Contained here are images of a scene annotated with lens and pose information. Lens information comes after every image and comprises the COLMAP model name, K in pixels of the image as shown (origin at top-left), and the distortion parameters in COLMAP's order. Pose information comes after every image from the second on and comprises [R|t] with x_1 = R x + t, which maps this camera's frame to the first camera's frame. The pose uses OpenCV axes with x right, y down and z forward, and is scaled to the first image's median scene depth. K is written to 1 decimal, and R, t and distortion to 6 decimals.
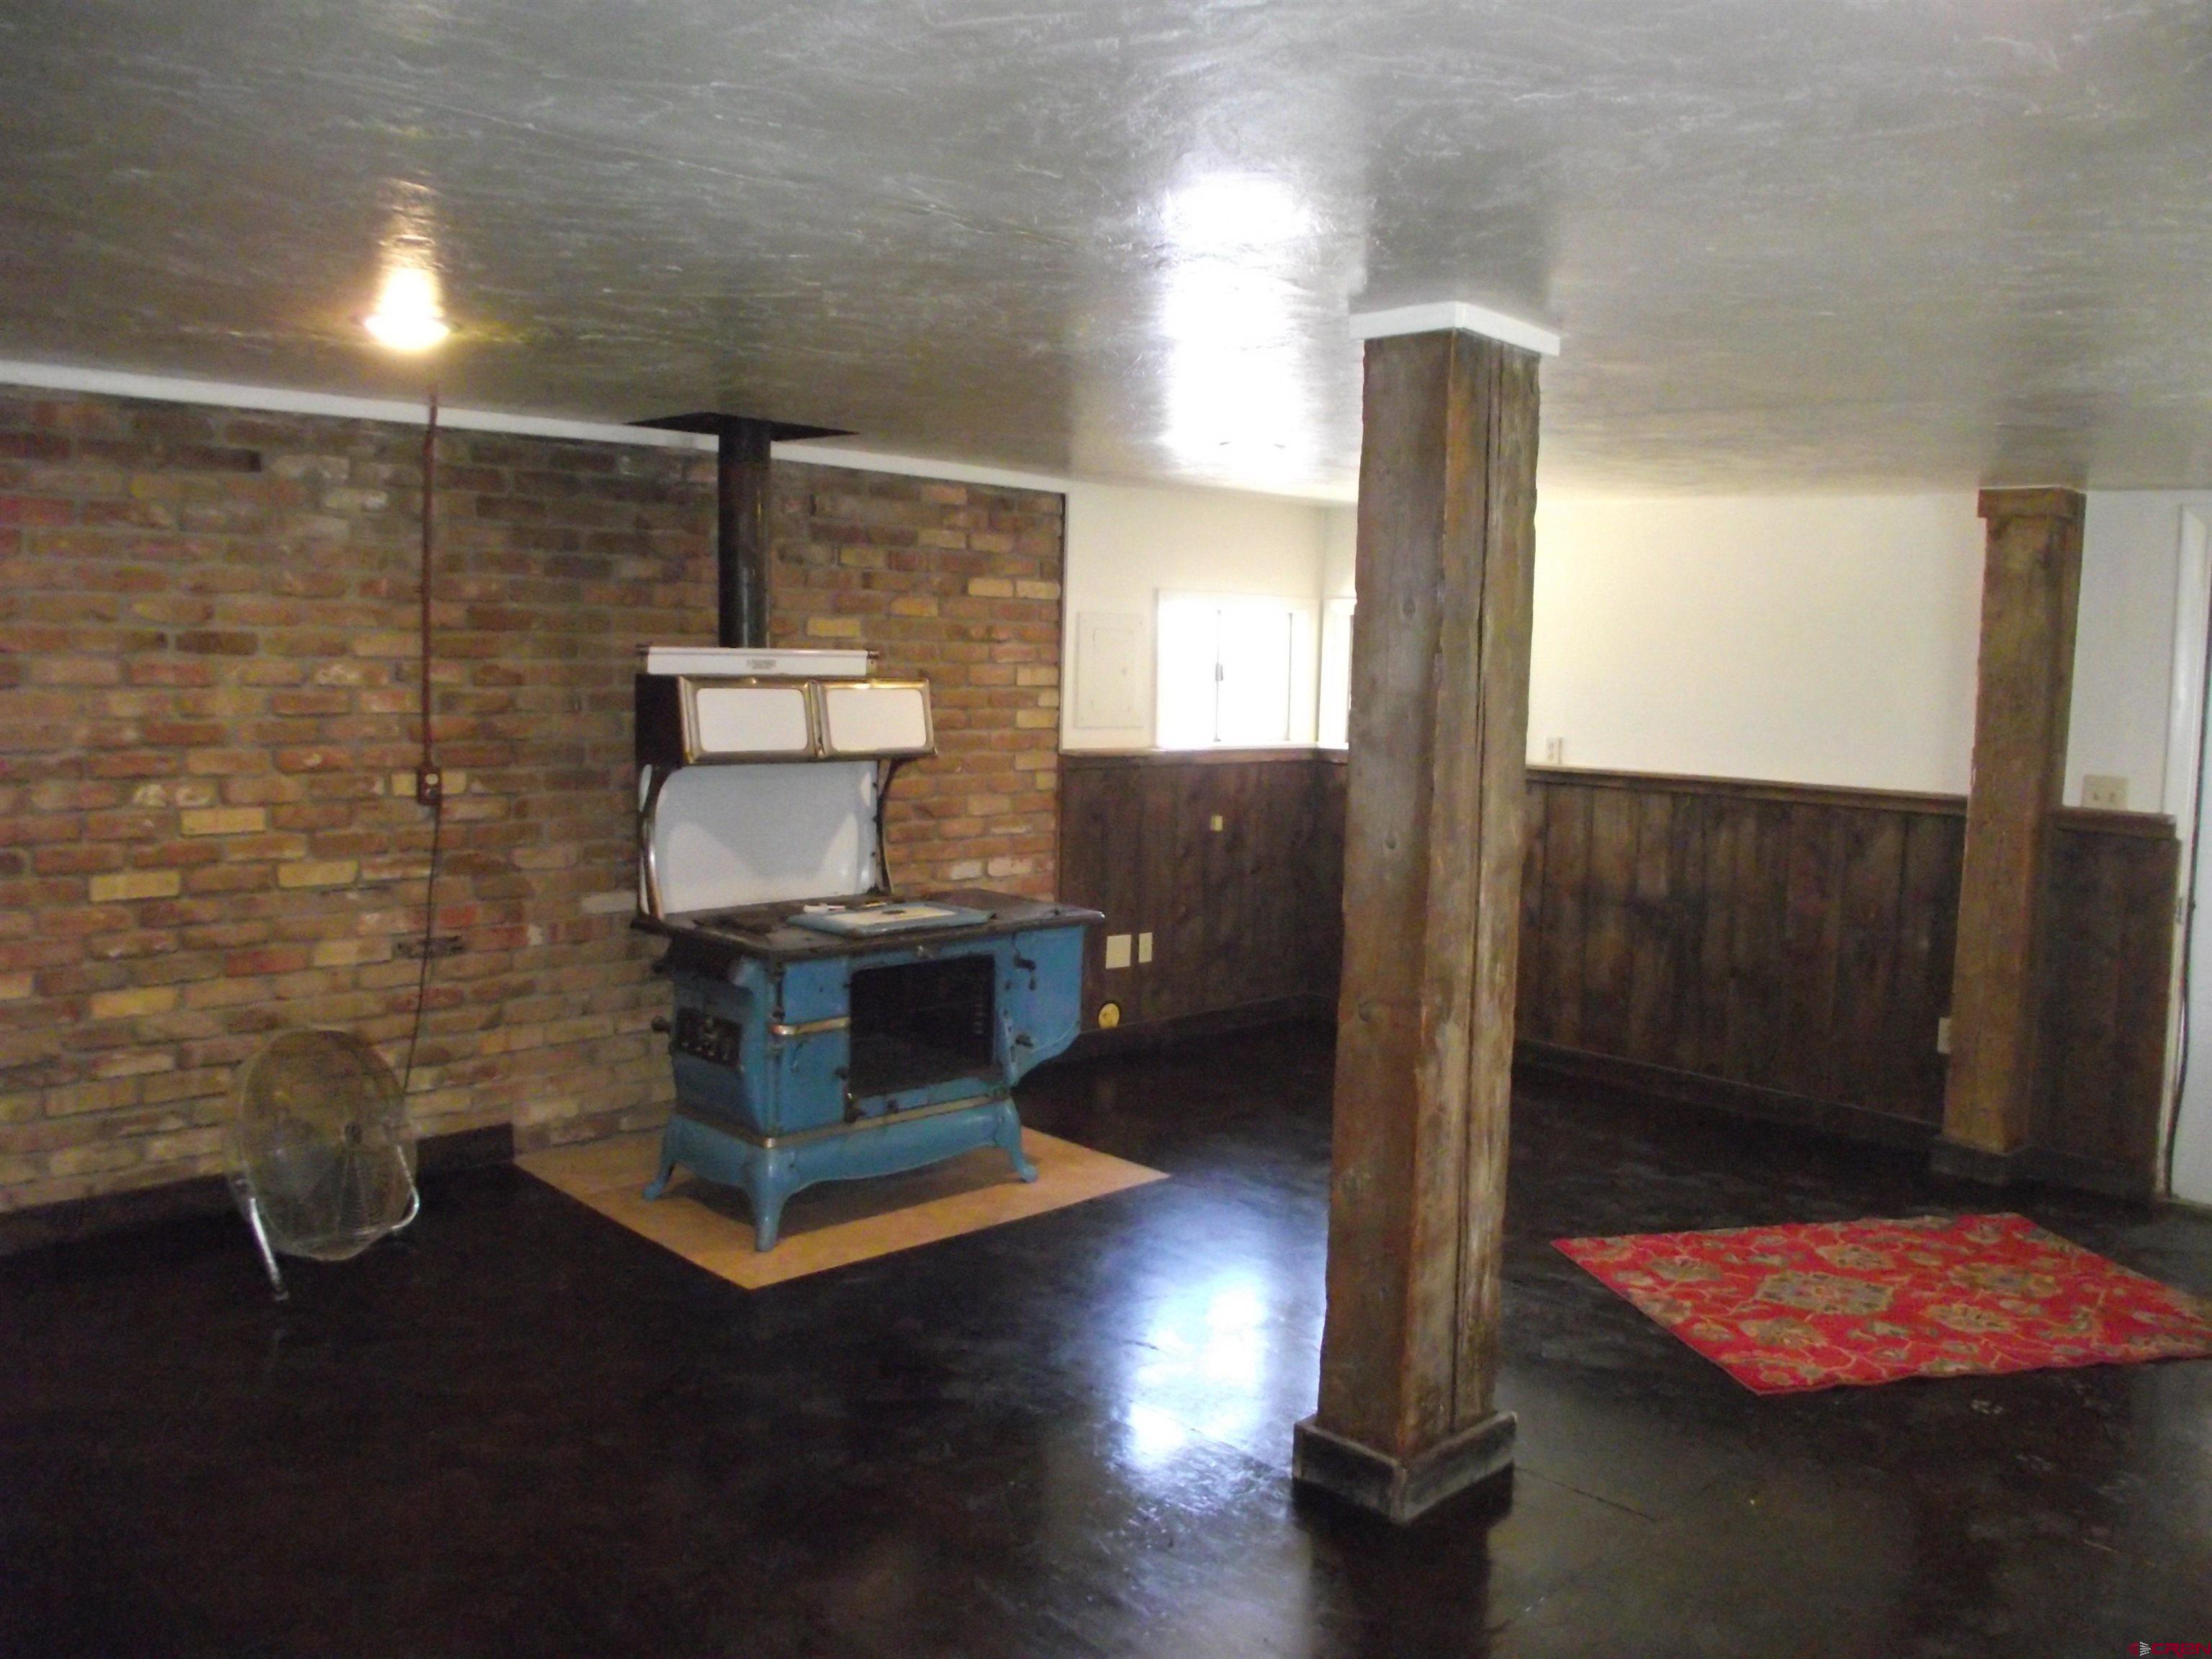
lens RADIAL K [[1778.6, 0, 1100.6], [0, 1778.6, 817.2], [0, 0, 1]] dist [-0.072388, 0.046584]
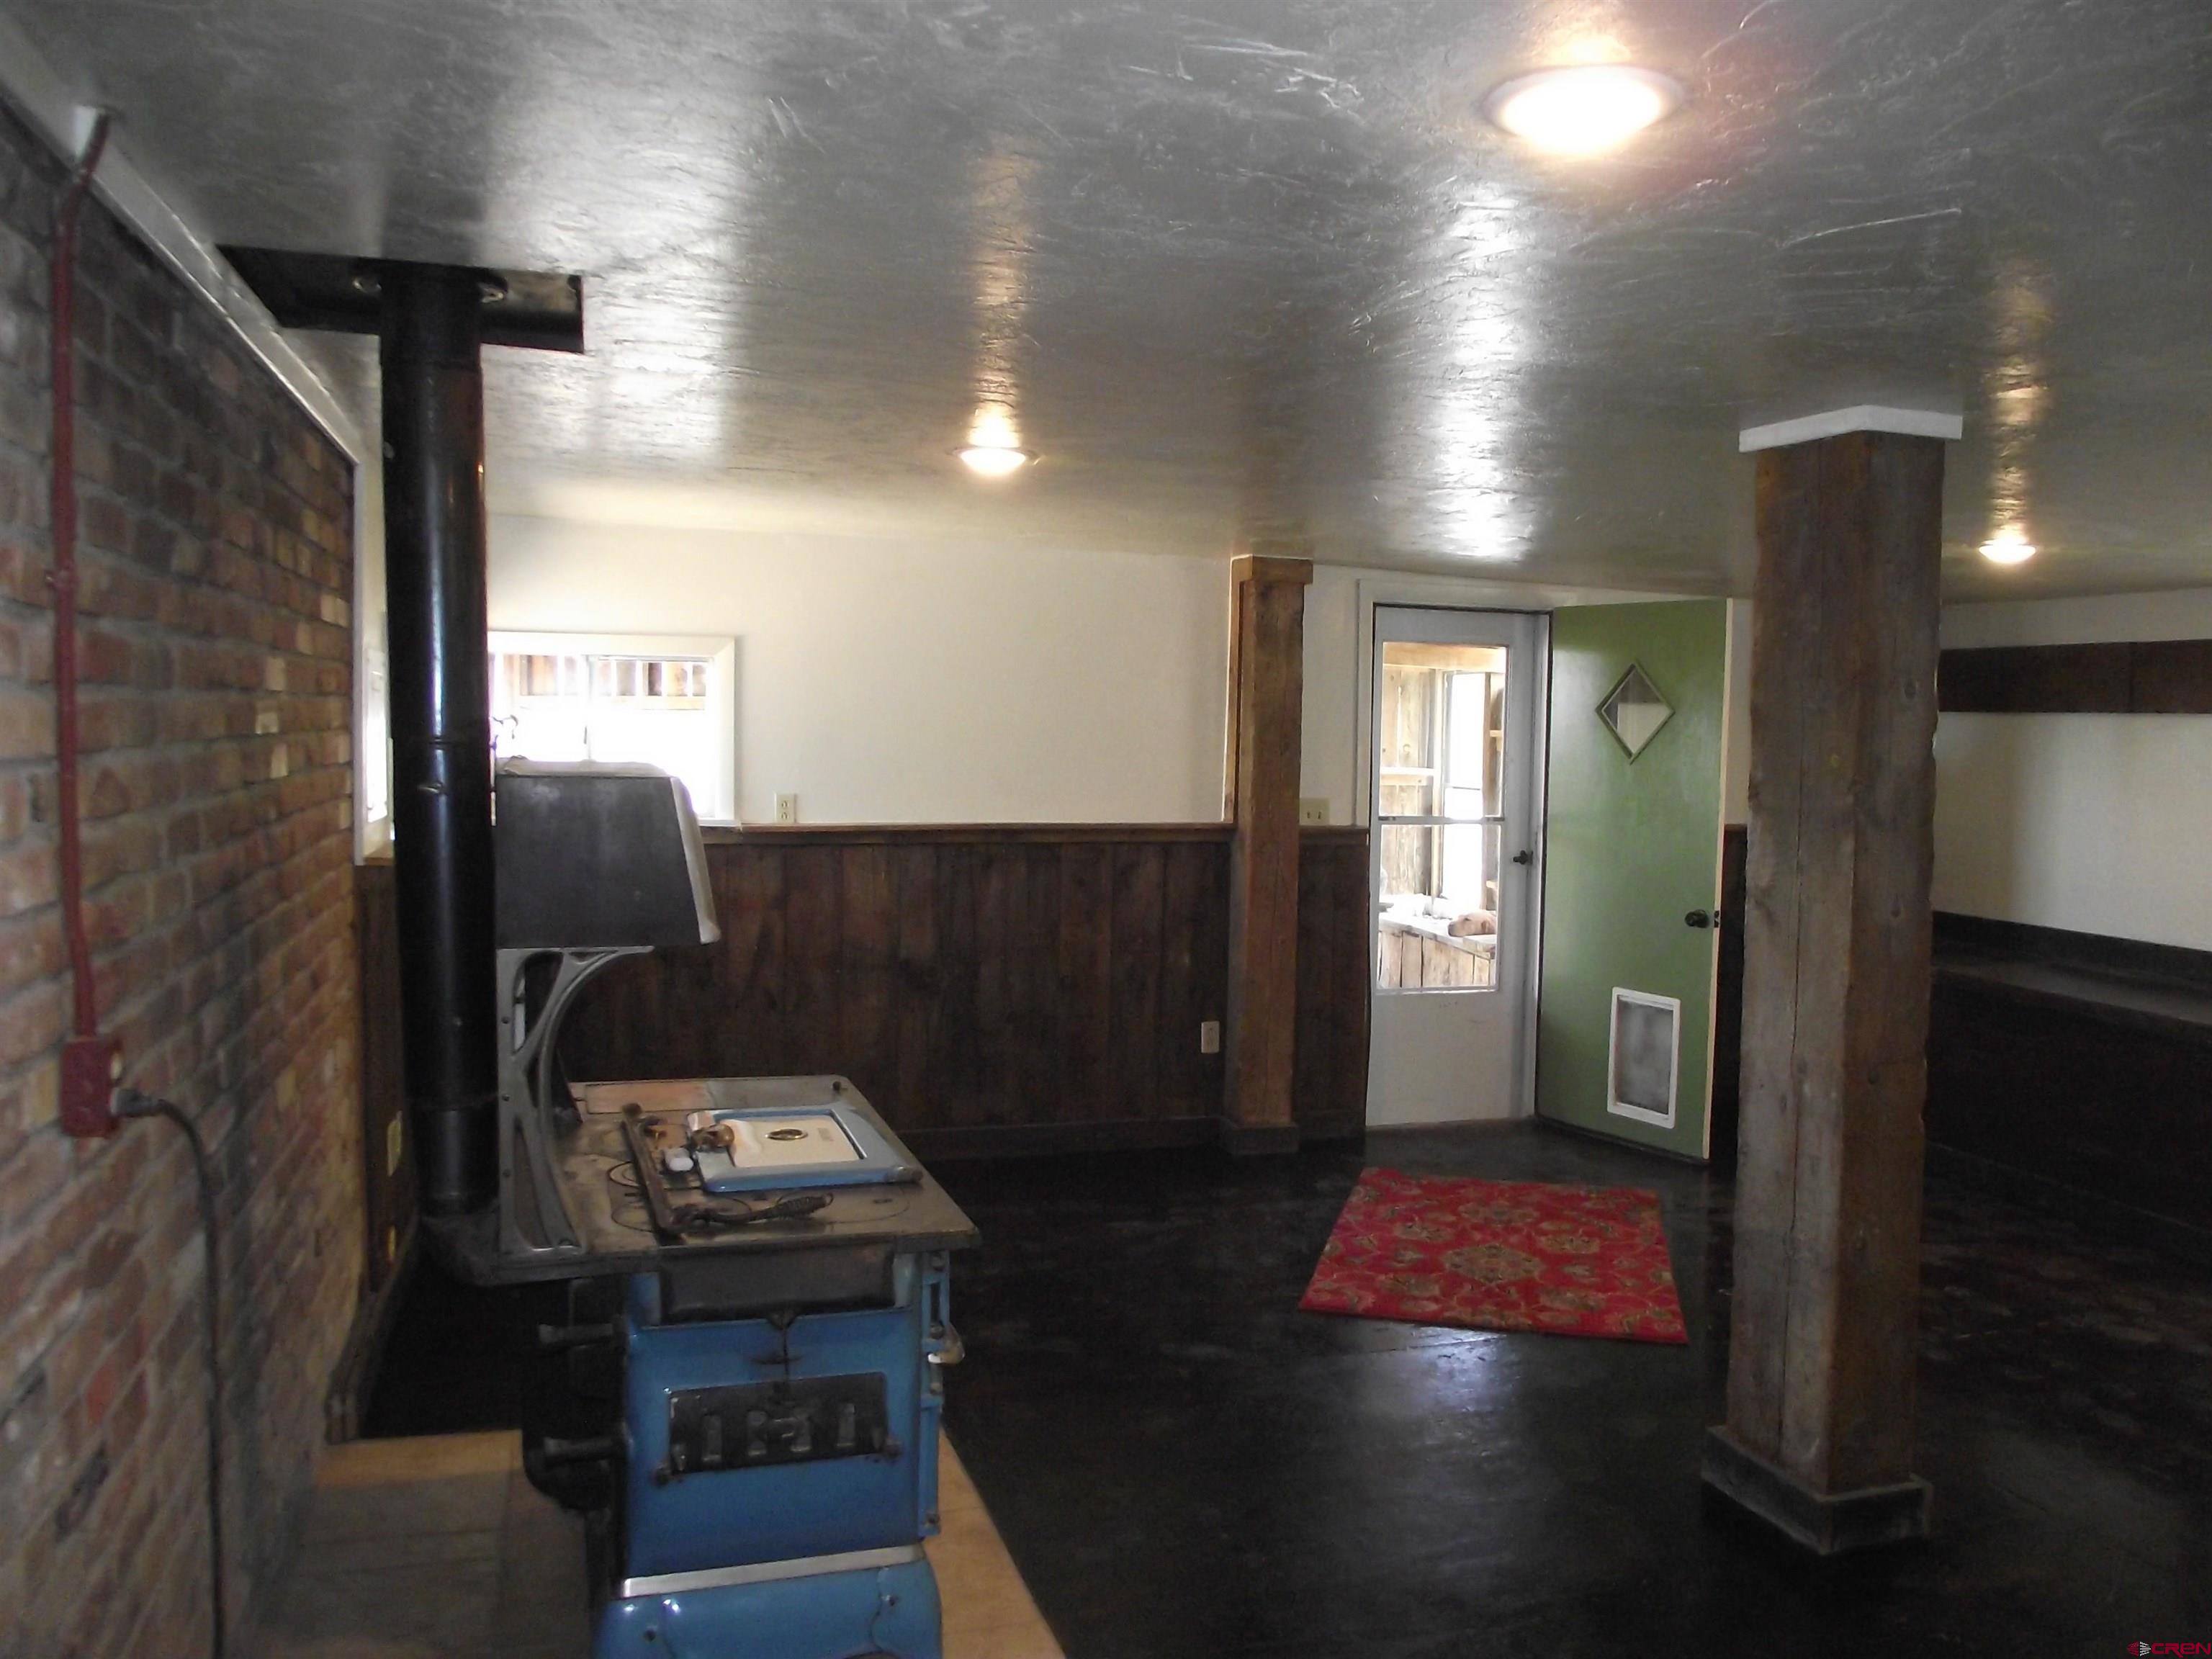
lens RADIAL K [[1778.6, 0, 1113.1], [0, 1778.6, 819.1], [0, 0, 1]] dist [-0.072388, 0.046584]
pose [[0.431144, -0.073492, 0.899285, -0.614692], [0.076482, 0.996067, 0.044733, -0.077392], [-0.899036, 0.049493, 0.435069, 0.604977]]
